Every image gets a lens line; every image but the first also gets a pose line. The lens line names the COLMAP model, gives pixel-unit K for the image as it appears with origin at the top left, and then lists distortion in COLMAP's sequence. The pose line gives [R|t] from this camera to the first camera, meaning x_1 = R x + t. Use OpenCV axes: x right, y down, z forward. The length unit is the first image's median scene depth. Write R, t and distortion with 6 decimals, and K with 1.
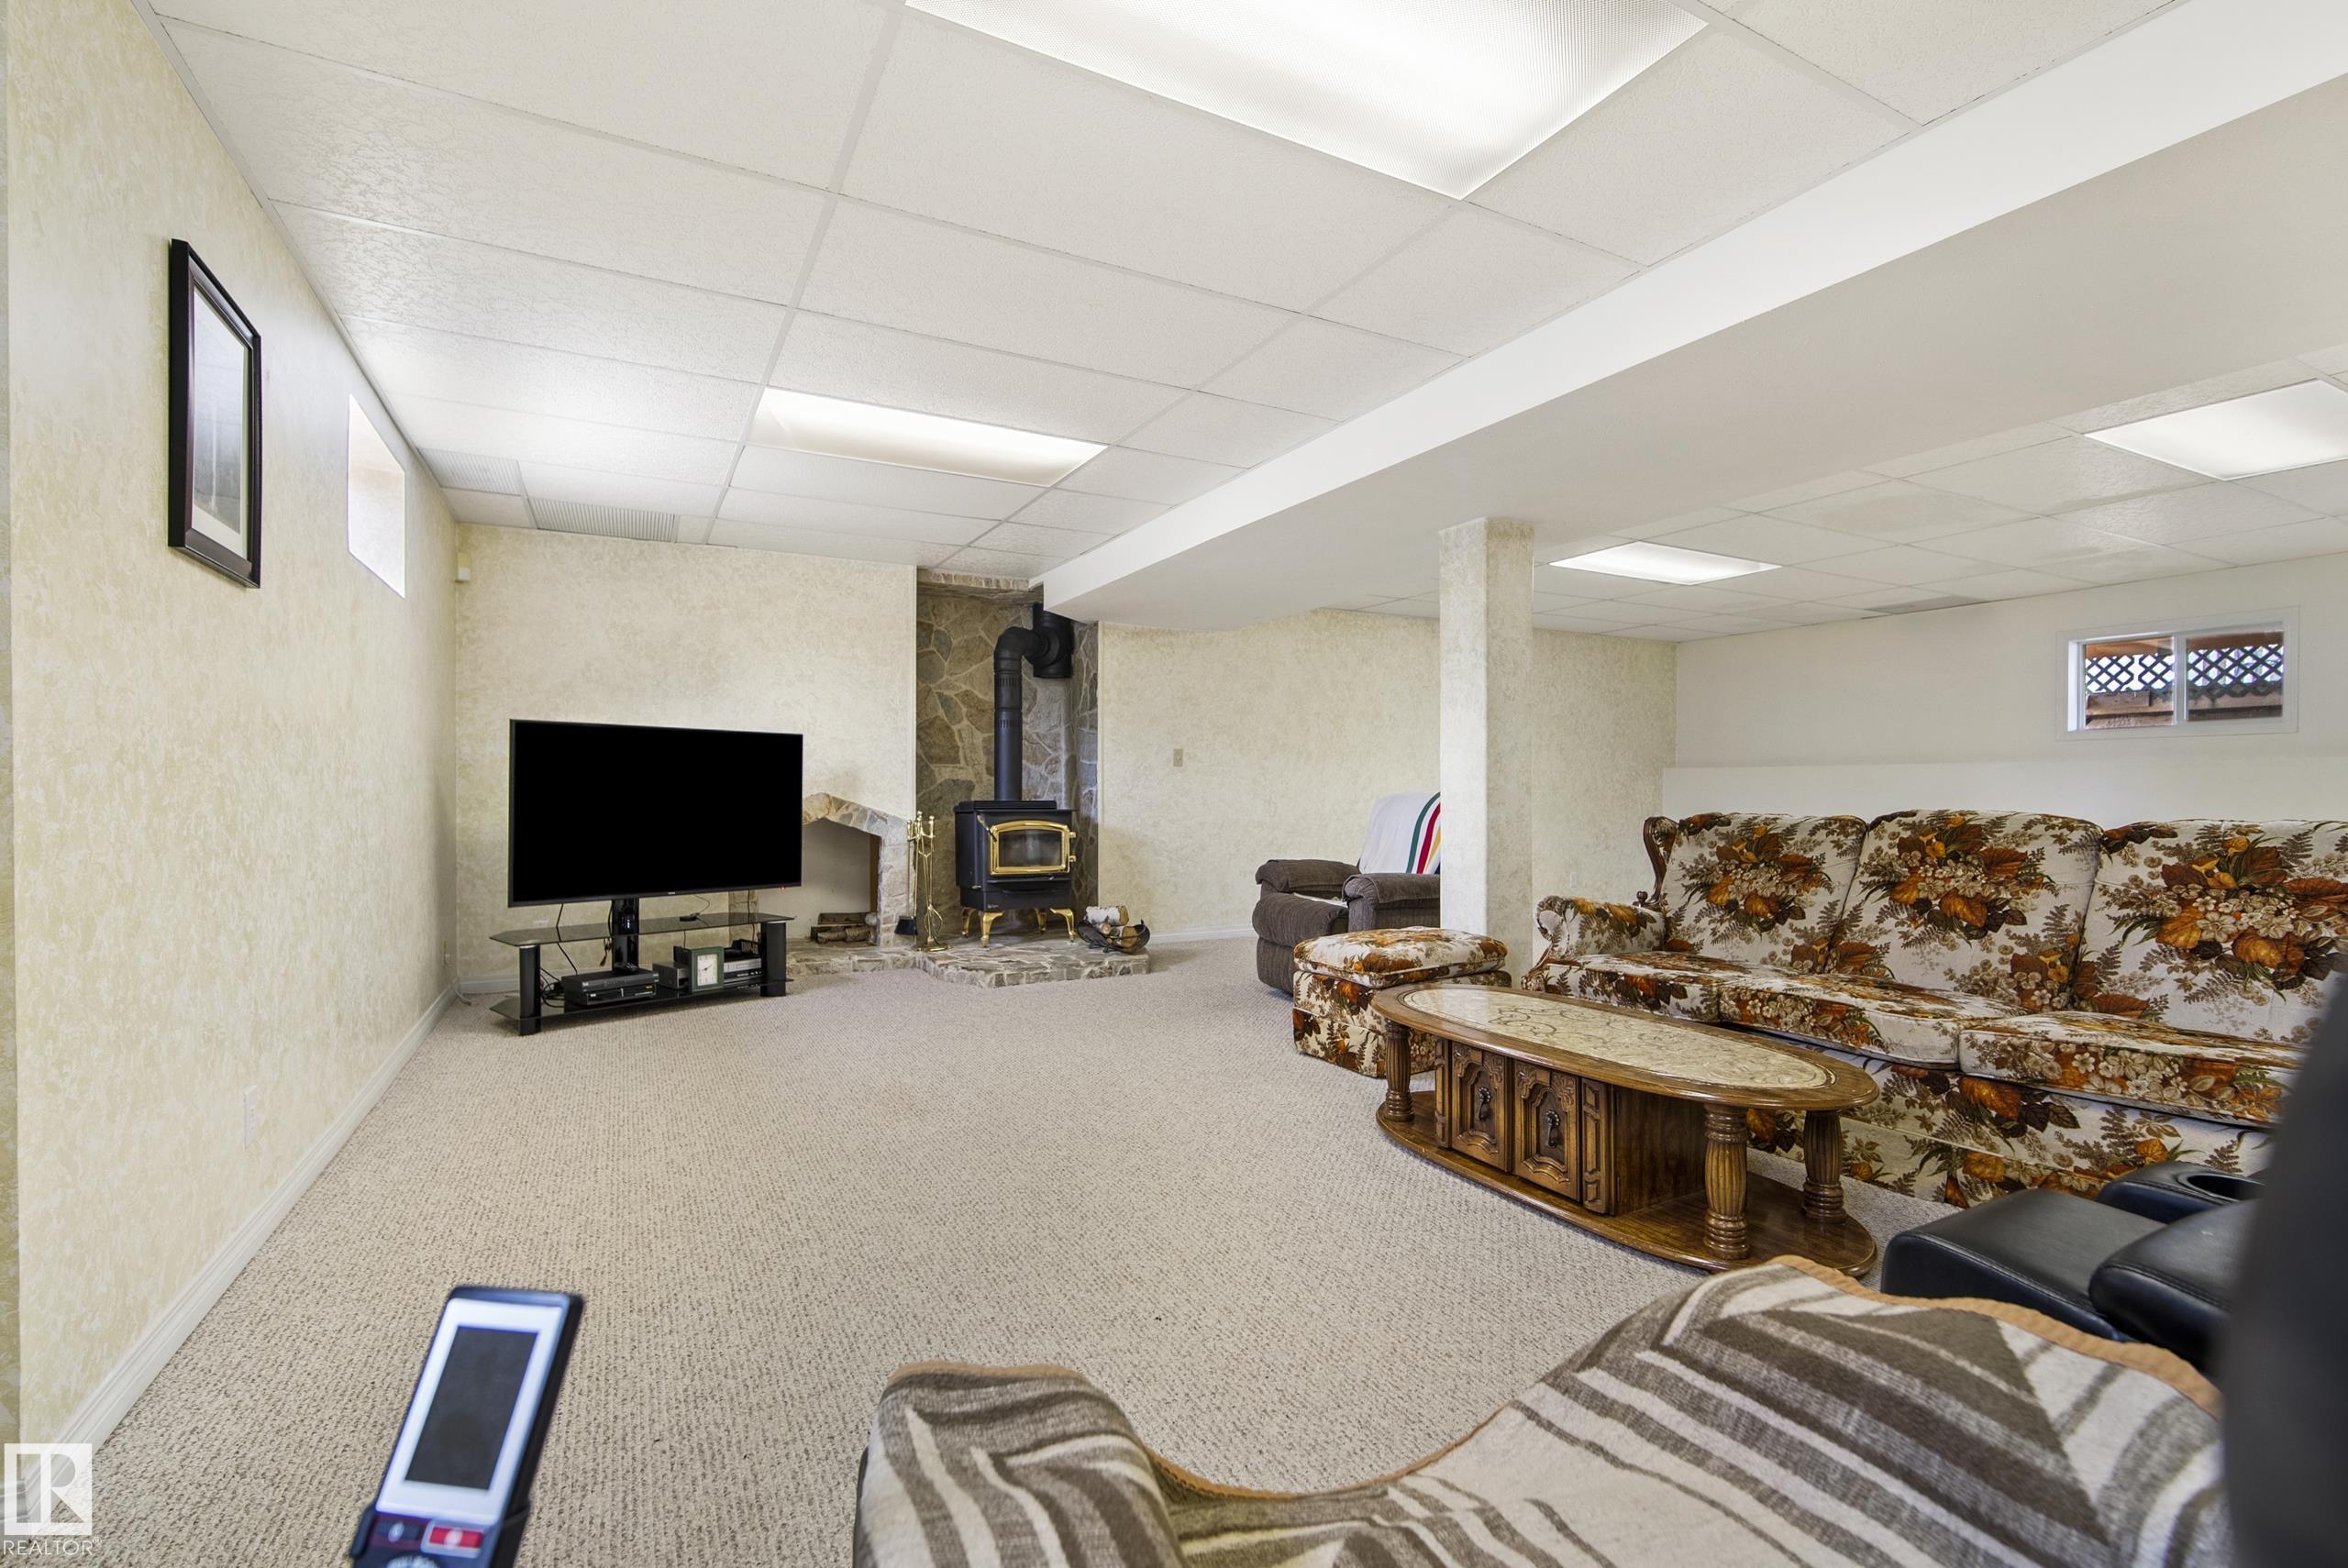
lens RADIAL K [[1054.3, 0, 1178.4], [0, 1054.3, 786.1], [0, 0, 1]] dist [-0.003425, -0.000042]
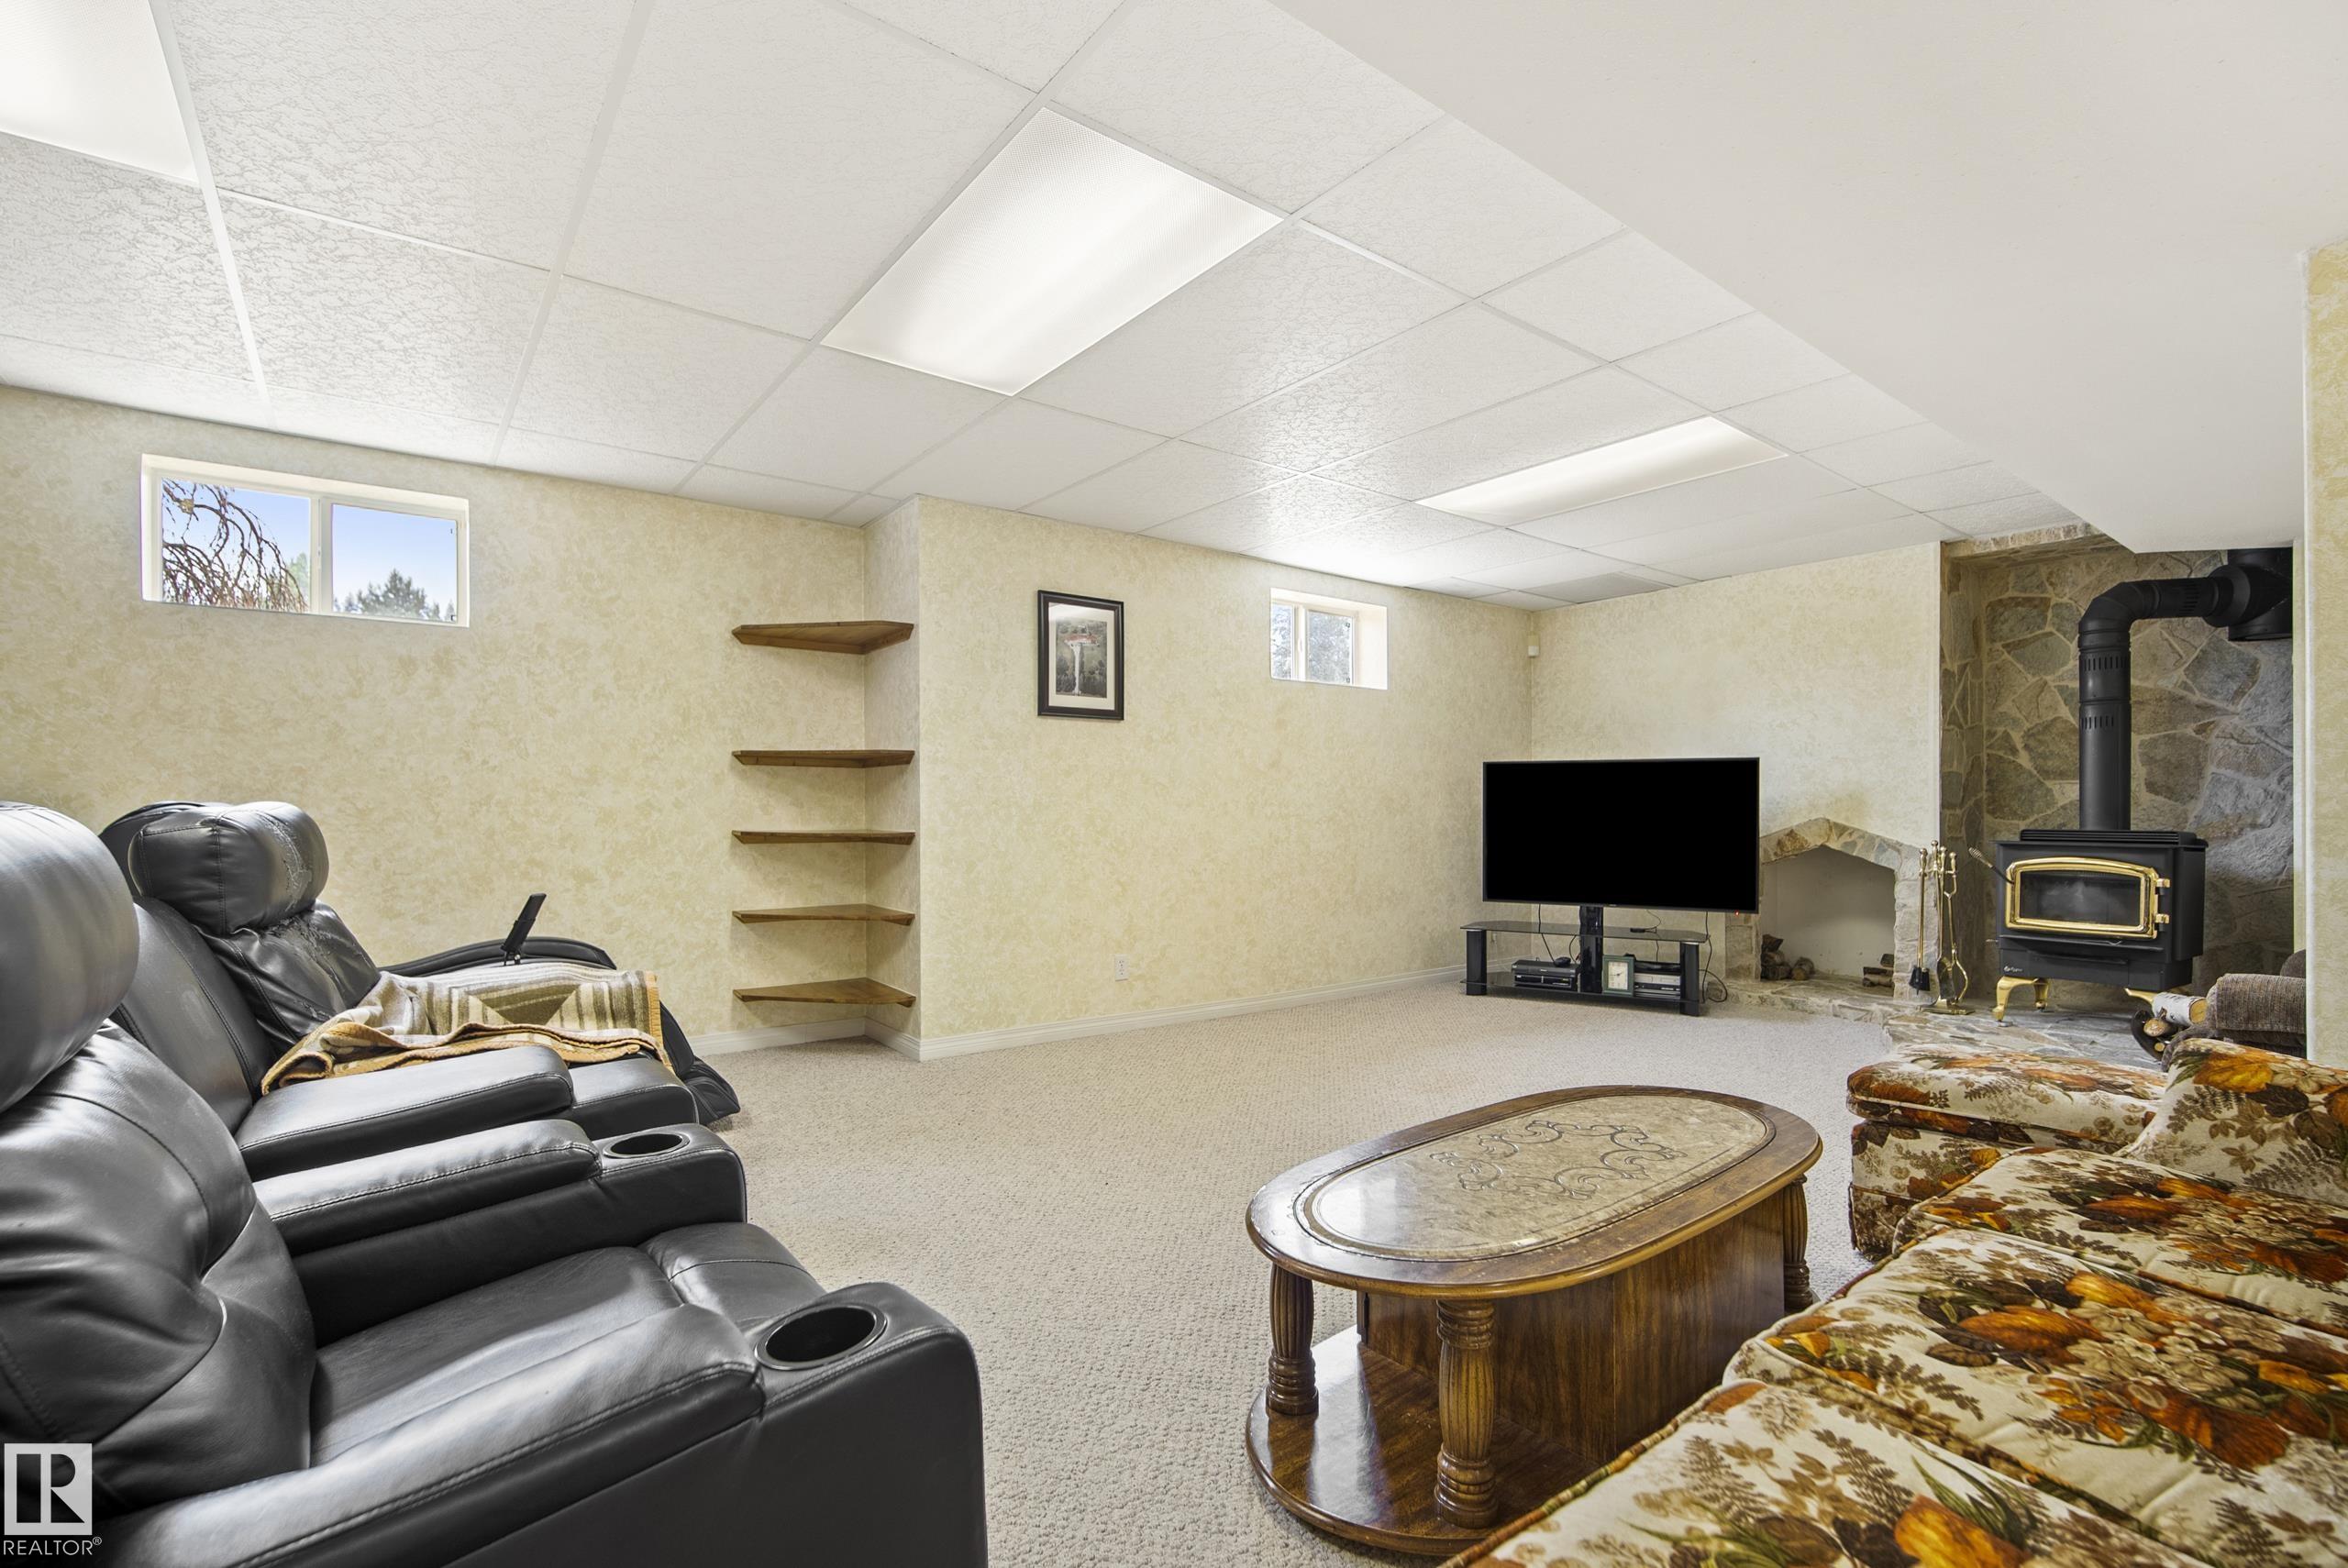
lens RADIAL K [[1054.3, 0, 1166.3], [0, 1054.3, 807.8], [0, 0, 1]] dist [-0.003425, -0.000042]
pose [[0.155866, -0.004086, -0.987770, 0.502027], [0.003902, 0.999986, -0.003521, -0.001397], [0.987771, -0.003305, 0.155880, 0.302354]]
